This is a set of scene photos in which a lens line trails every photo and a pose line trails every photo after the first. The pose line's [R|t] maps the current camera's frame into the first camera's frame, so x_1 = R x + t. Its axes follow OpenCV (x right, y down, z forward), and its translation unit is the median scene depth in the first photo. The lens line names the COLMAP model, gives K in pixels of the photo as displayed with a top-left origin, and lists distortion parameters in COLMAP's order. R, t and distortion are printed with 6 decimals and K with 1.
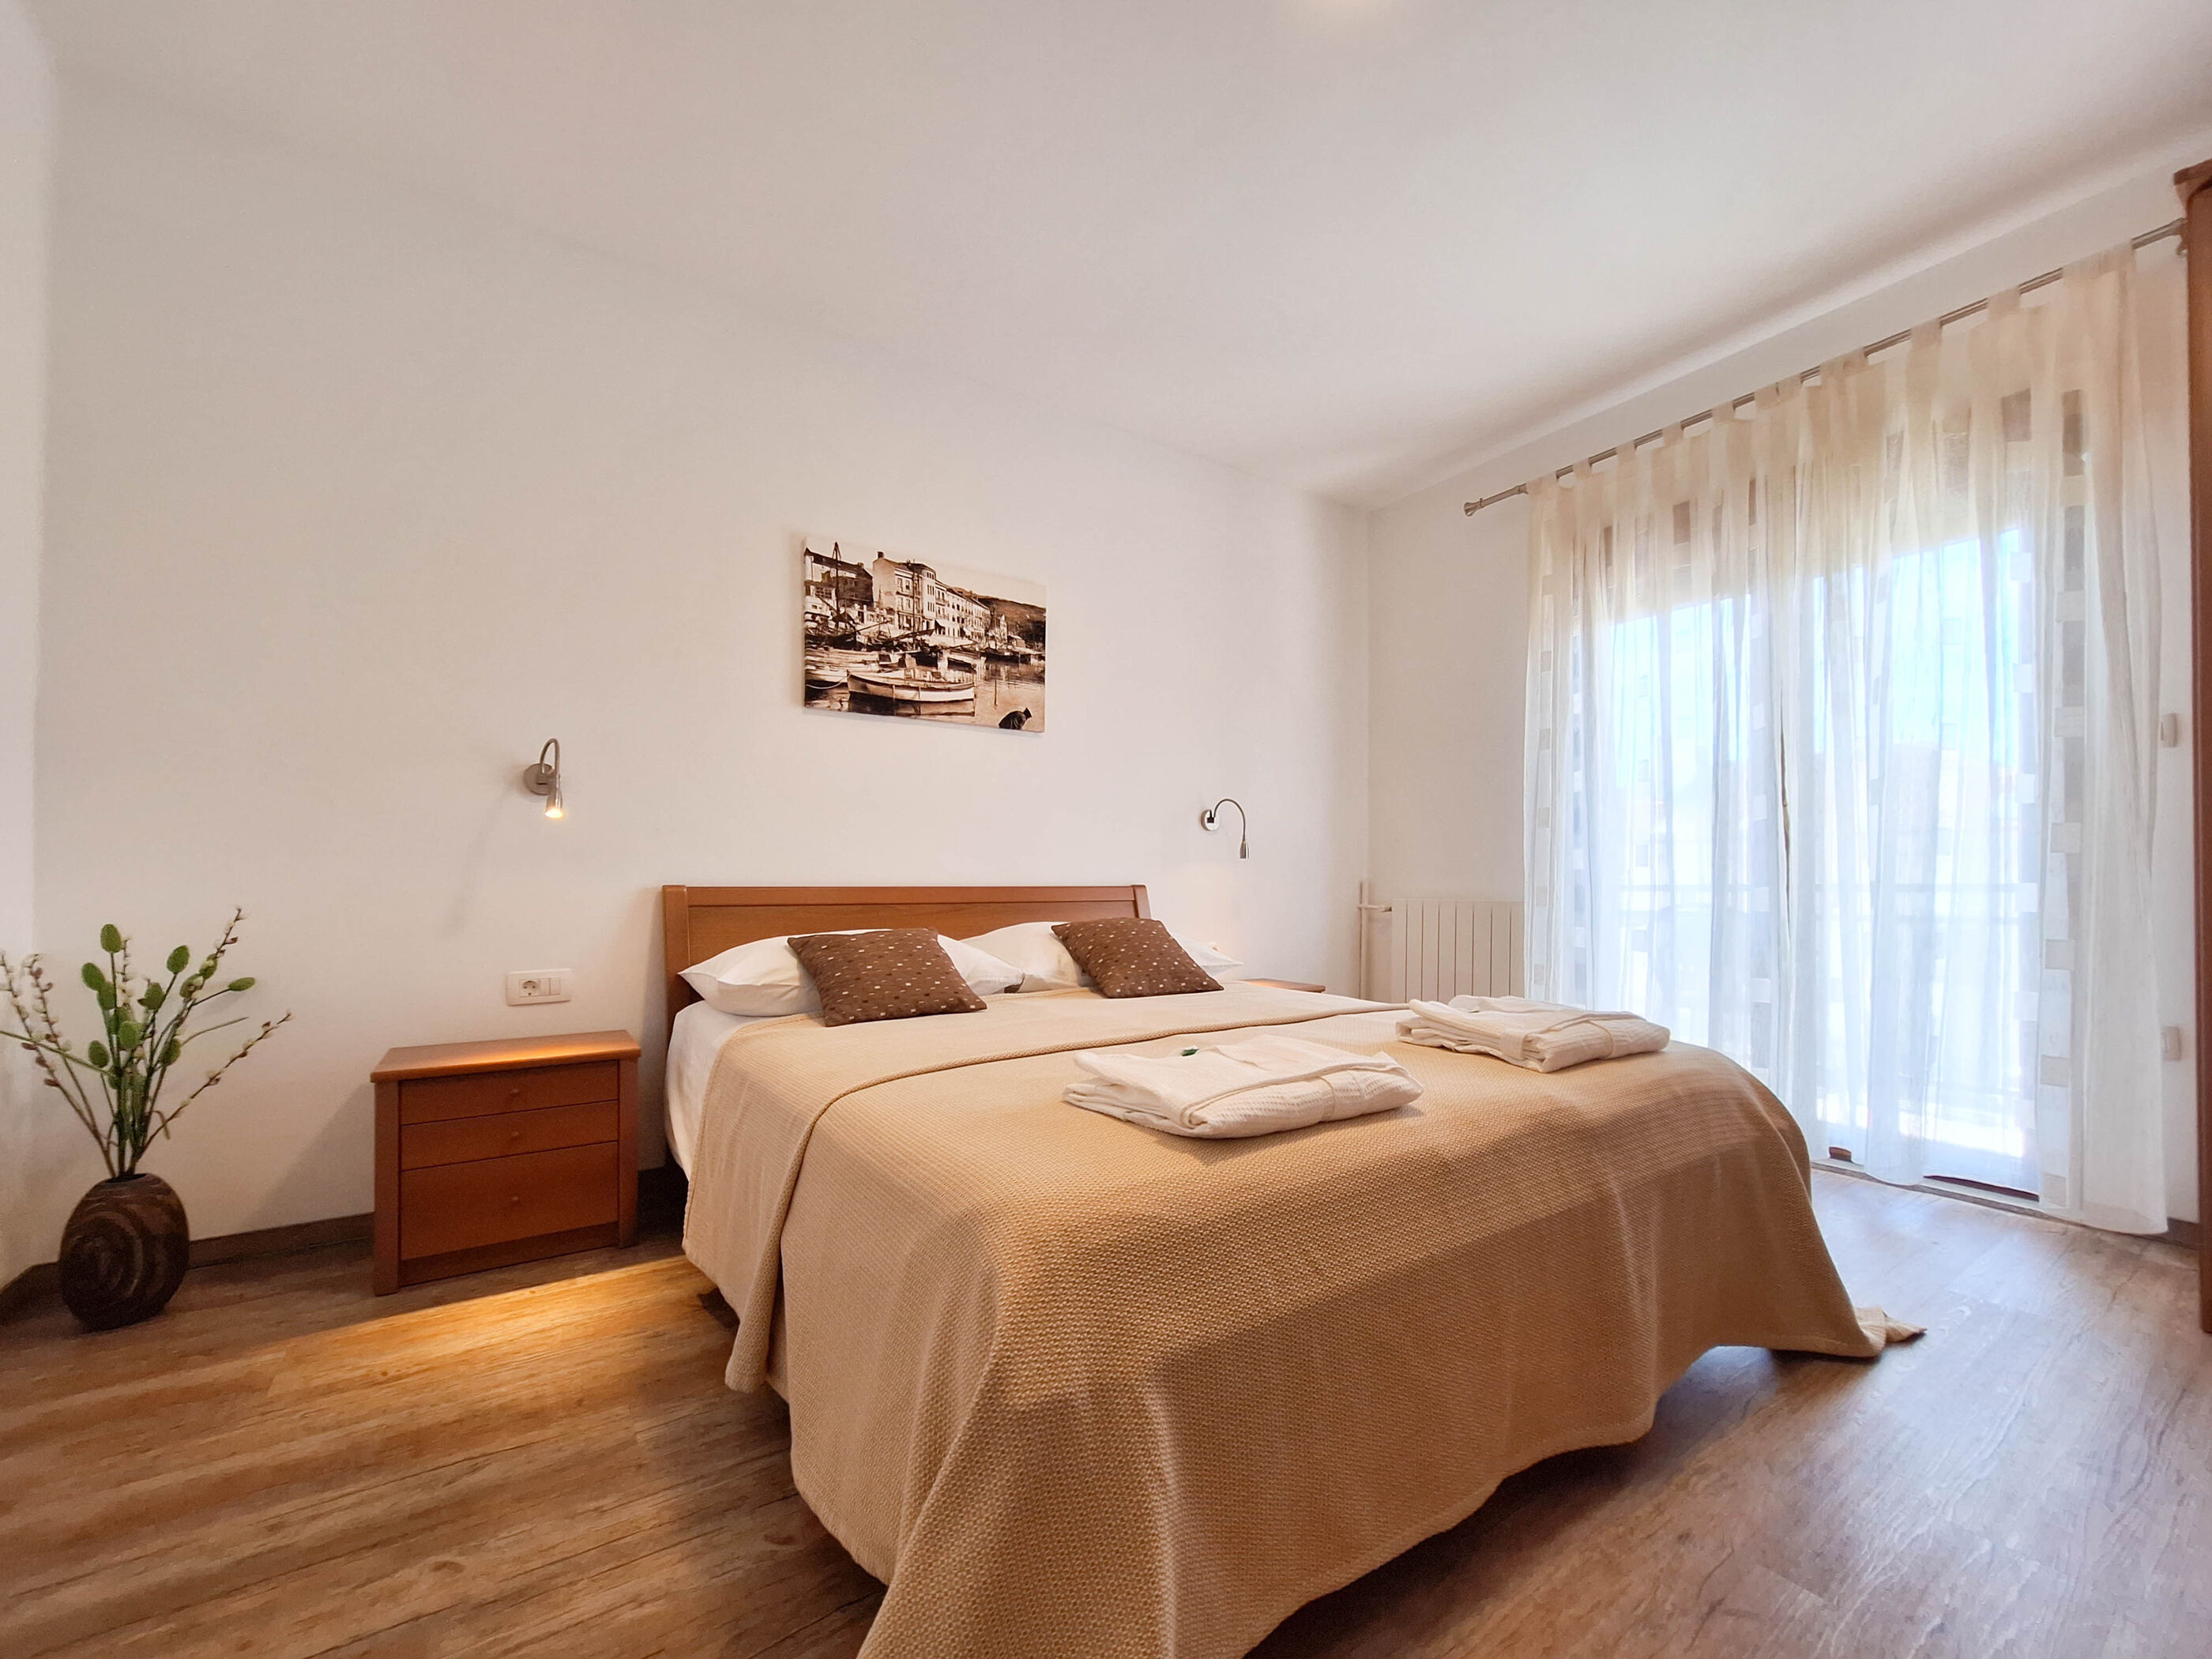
lens RADIAL K [[875.4, 0, 1108.0], [0, 875.4, 869.1], [0, 0, 1]] dist [0.000136, 0.000974]
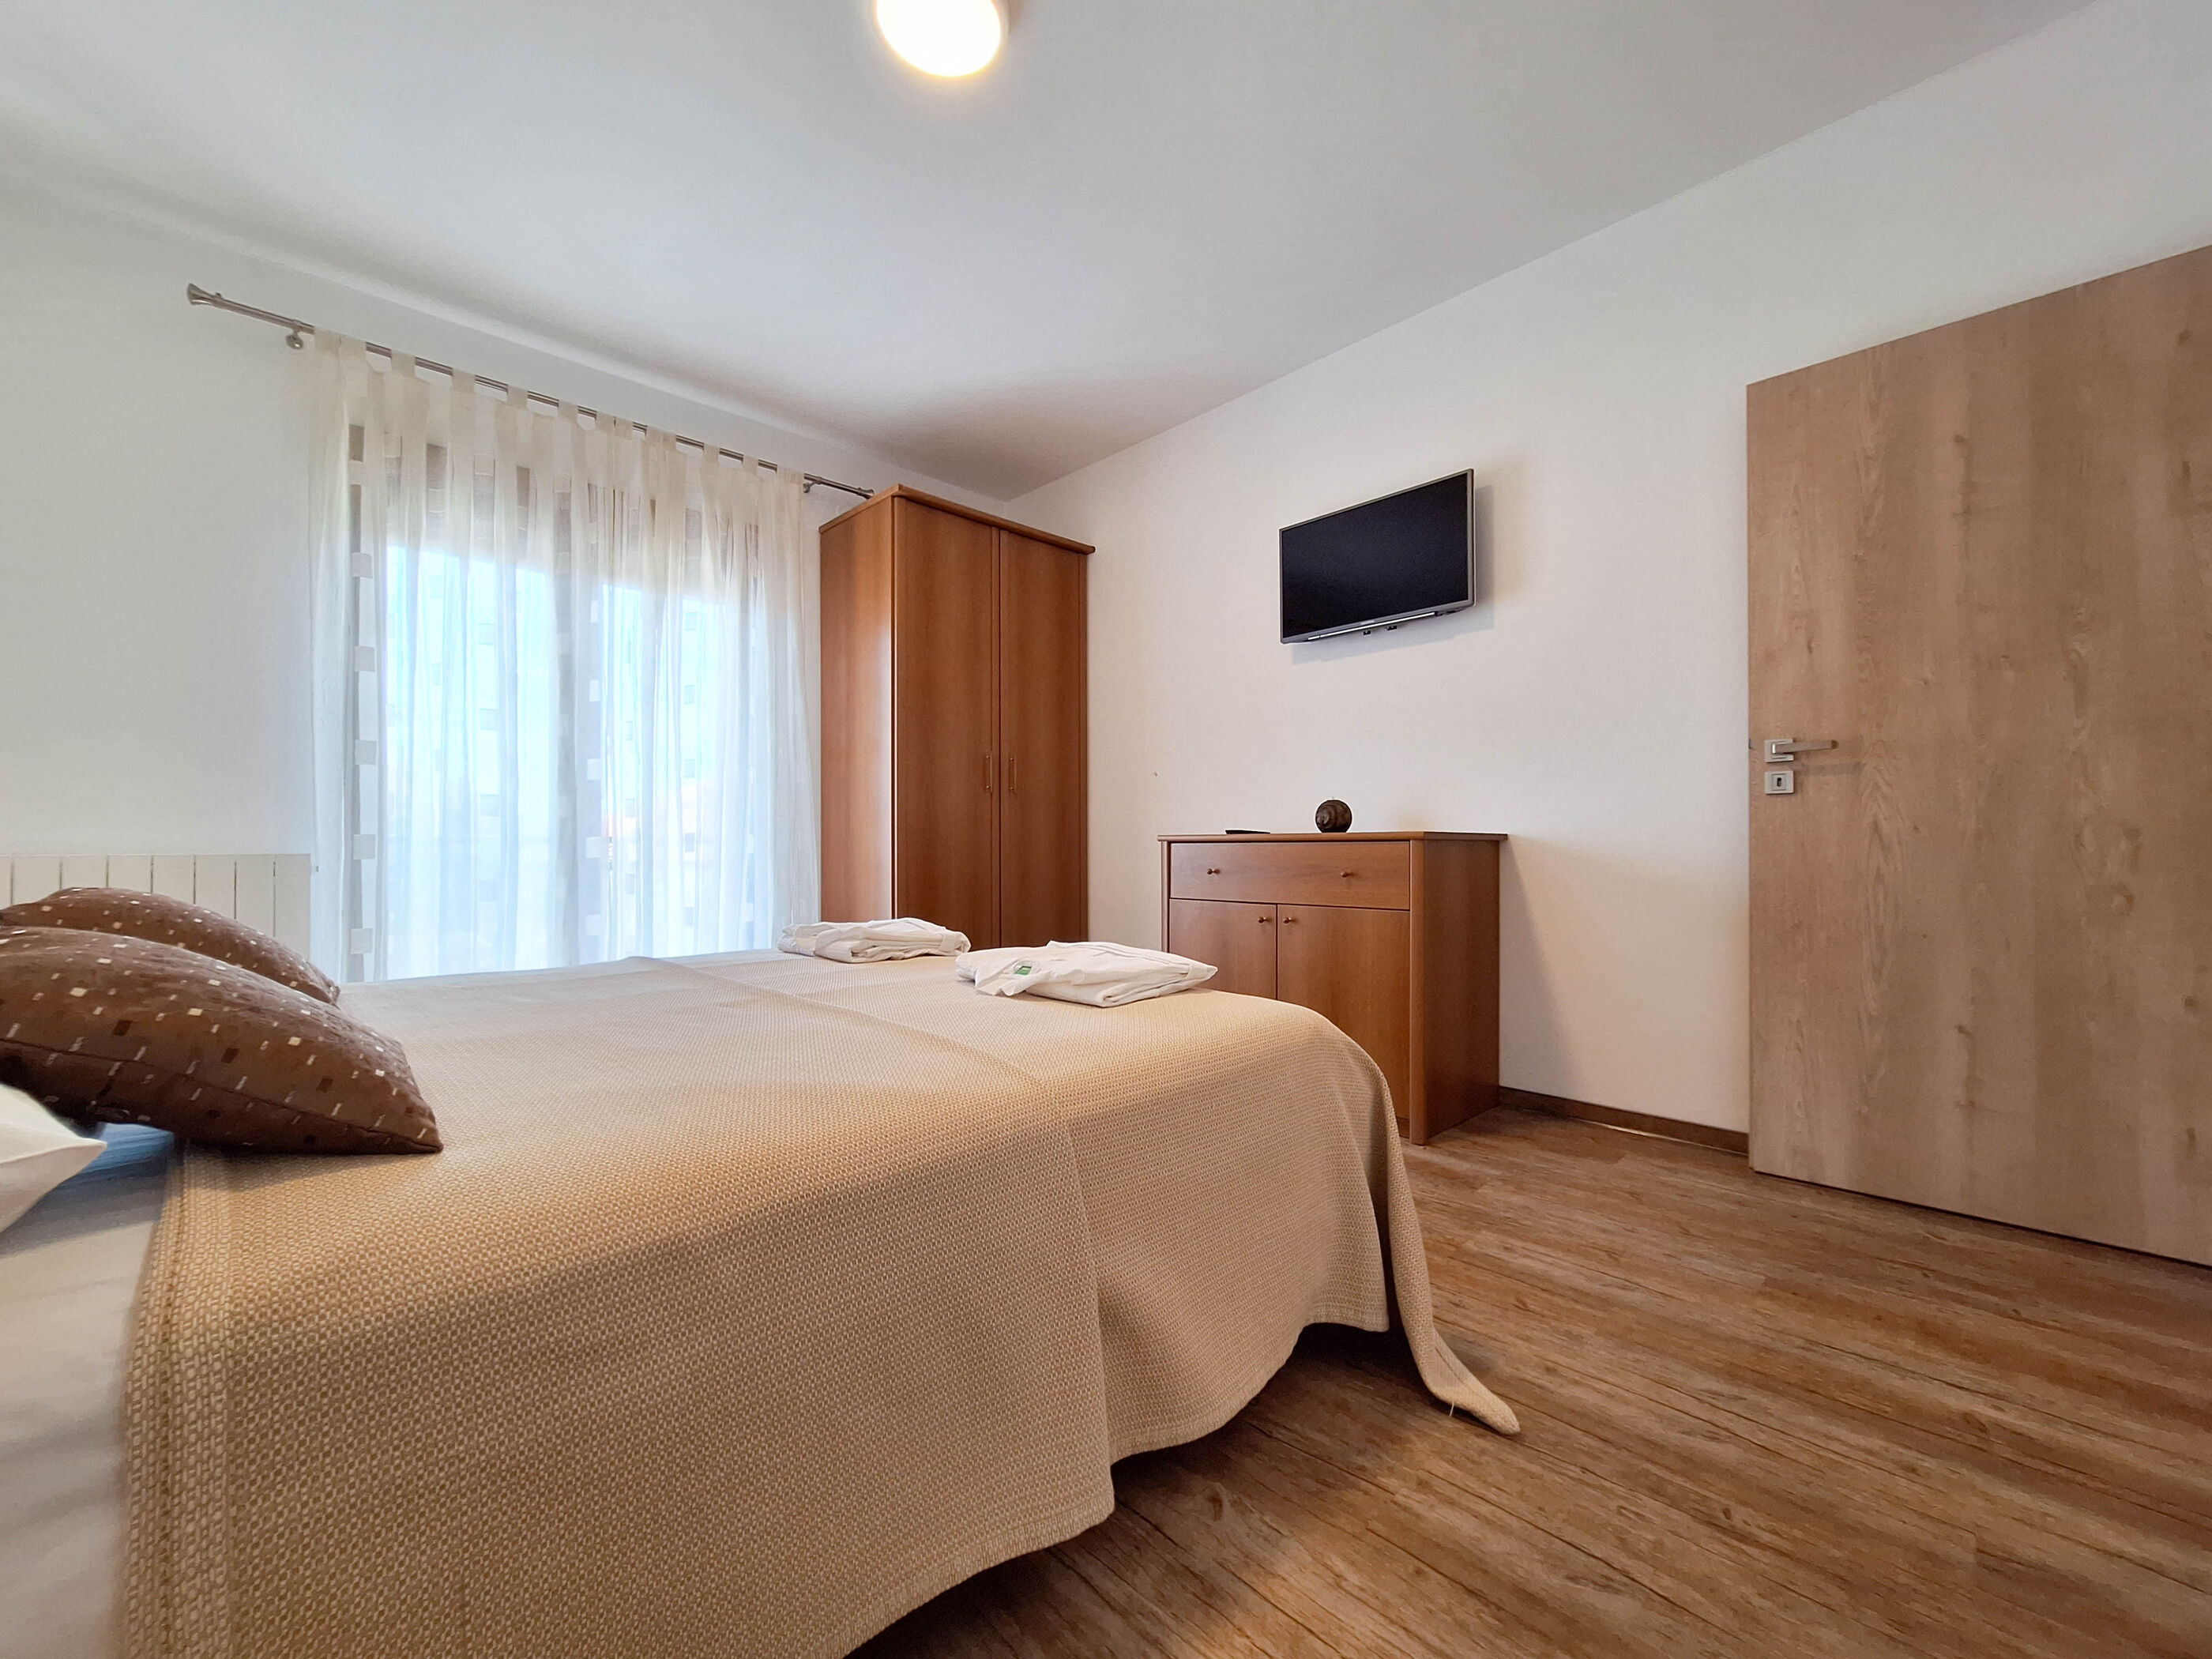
lens RADIAL K [[891.5, 0, 1113.7], [0, 891.5, 894.4], [0, 0, 1]] dist [-0.002748, 0.000162]
pose [[-0.187256, -0.041296, 0.981443, -0.560537], [-0.005218, 0.999144, 0.041045, 0.031524], [-0.982297, 0.002565, -0.187311, 0.569508]]
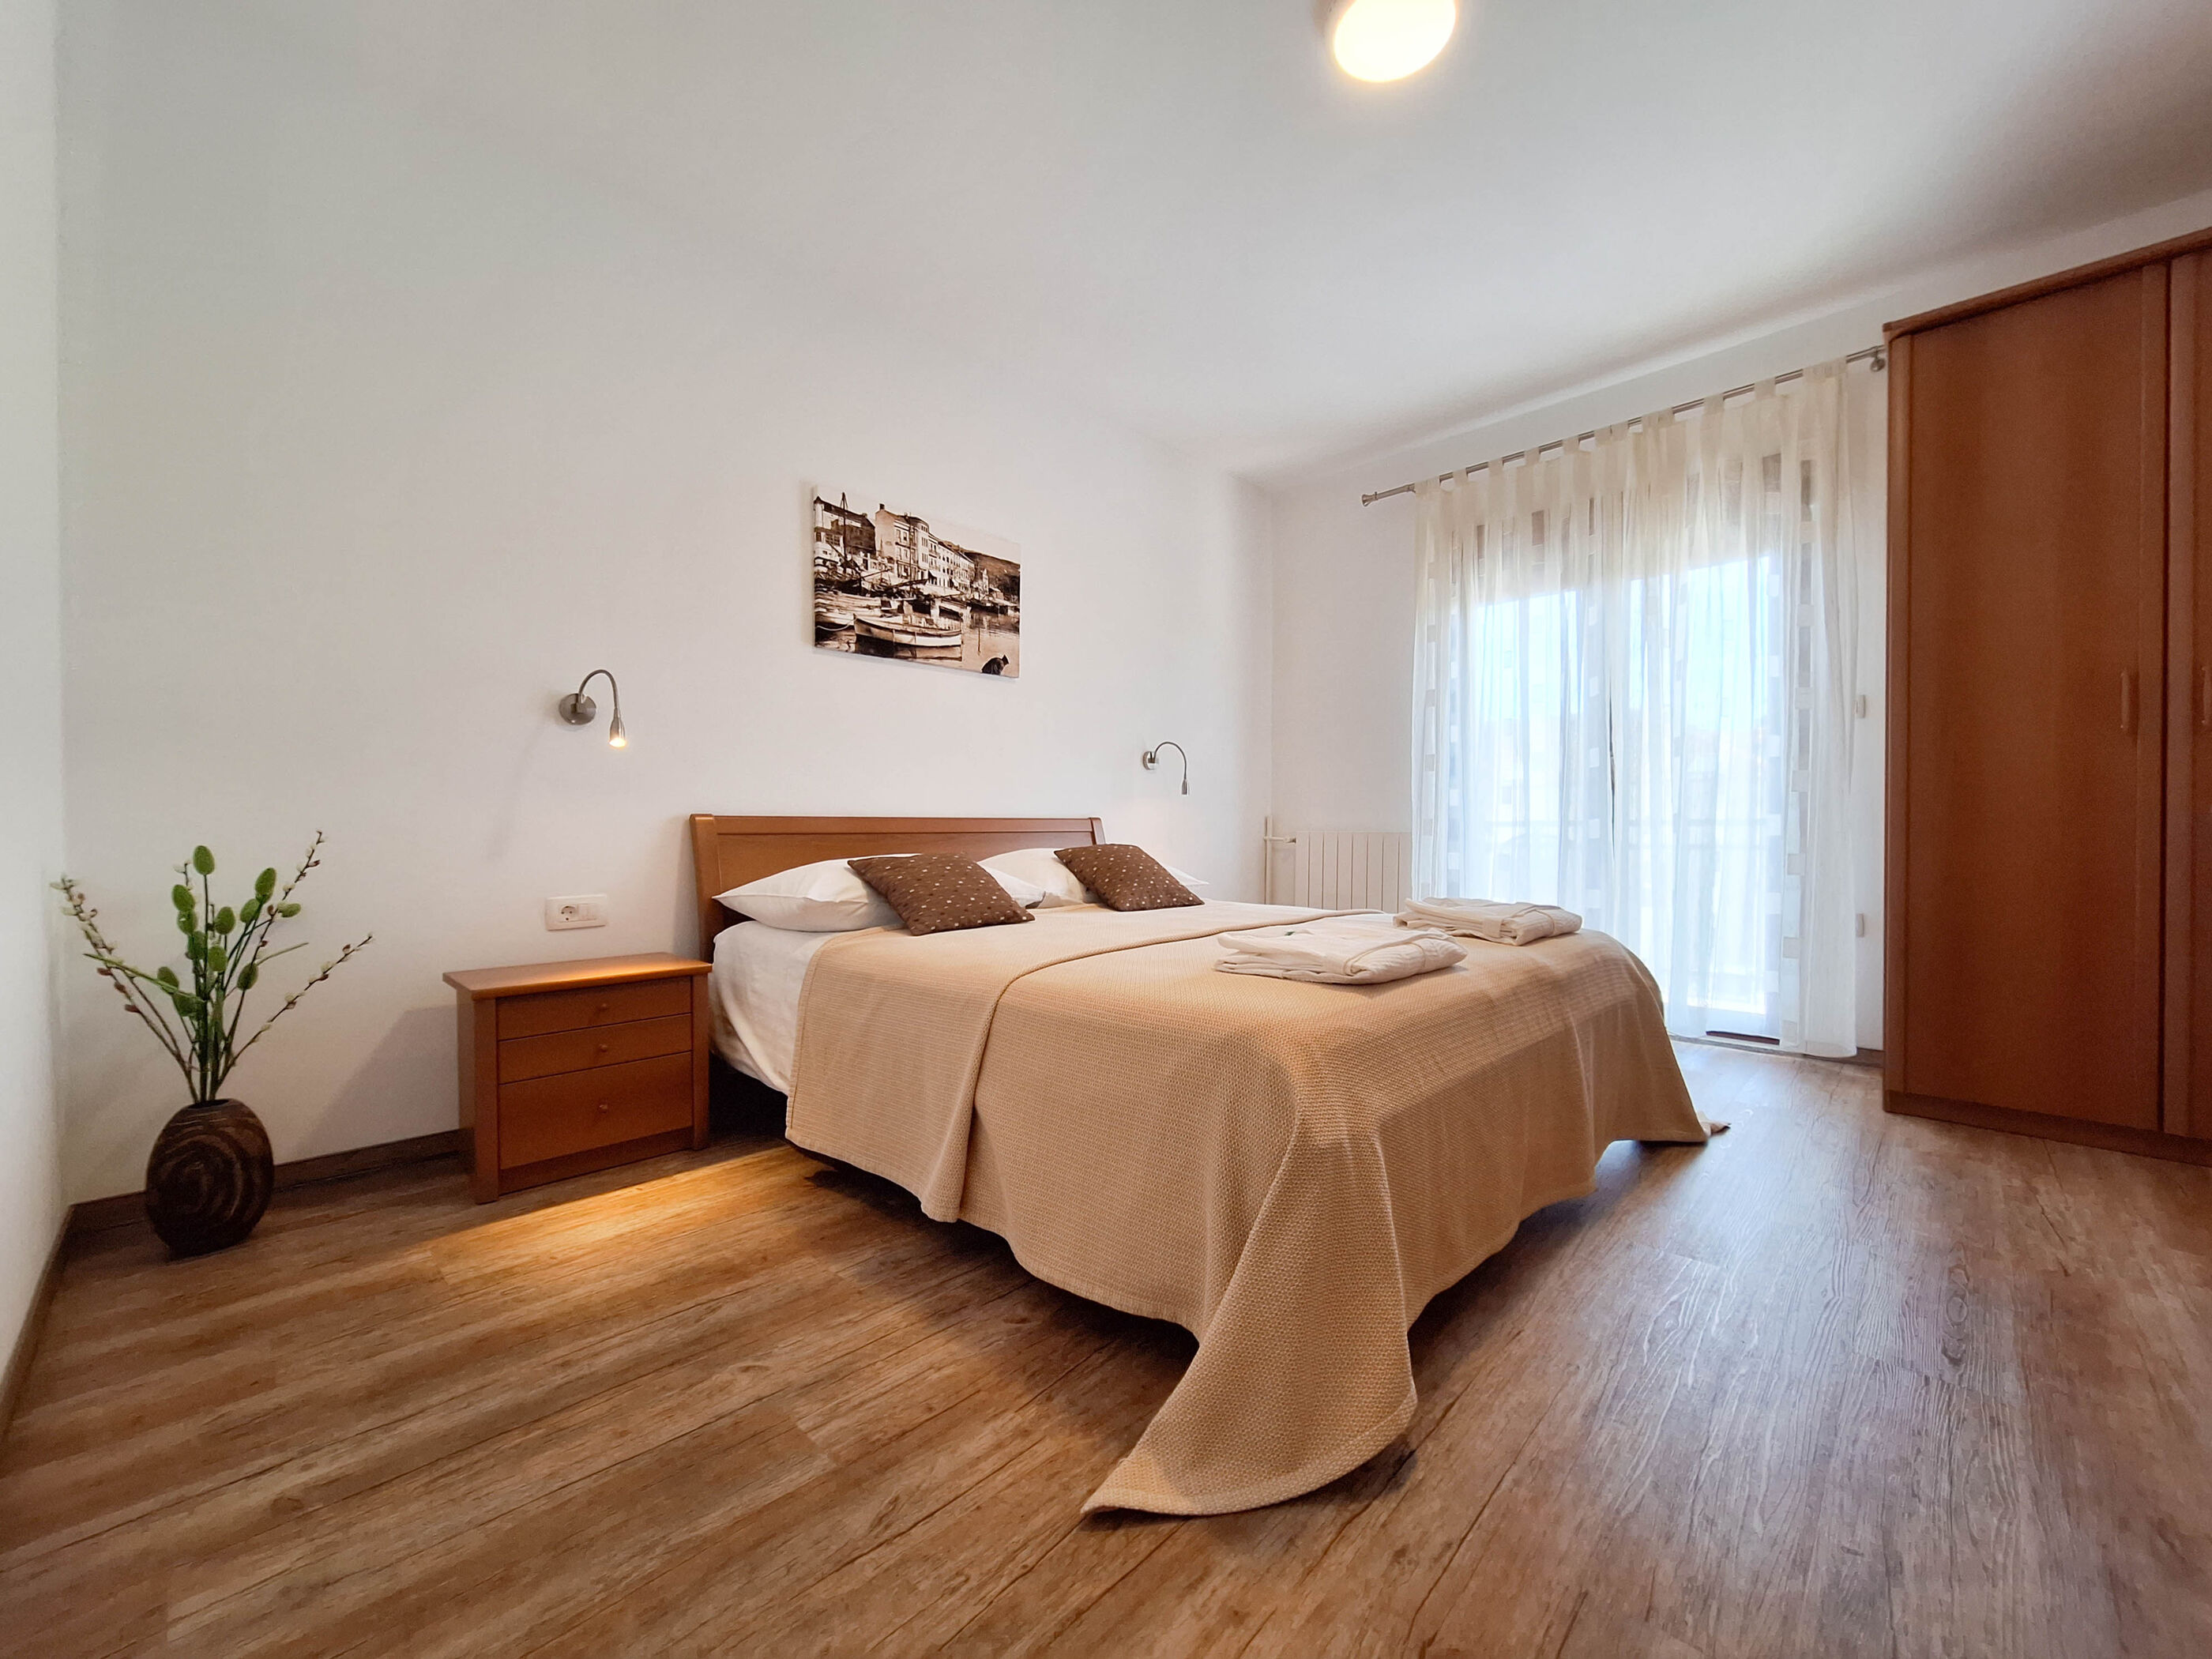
lens RADIAL K [[865.1, 0, 1106.0], [0, 865.1, 829.5], [0, 0, 1]] dist [-0.001389, -0.000270]
pose [[0.979114, -0.000958, 0.203311, -0.222494], [-0.002847, 0.999826, 0.018425, 0.015620], [-0.203294, -0.018619, 0.978941, -0.102706]]
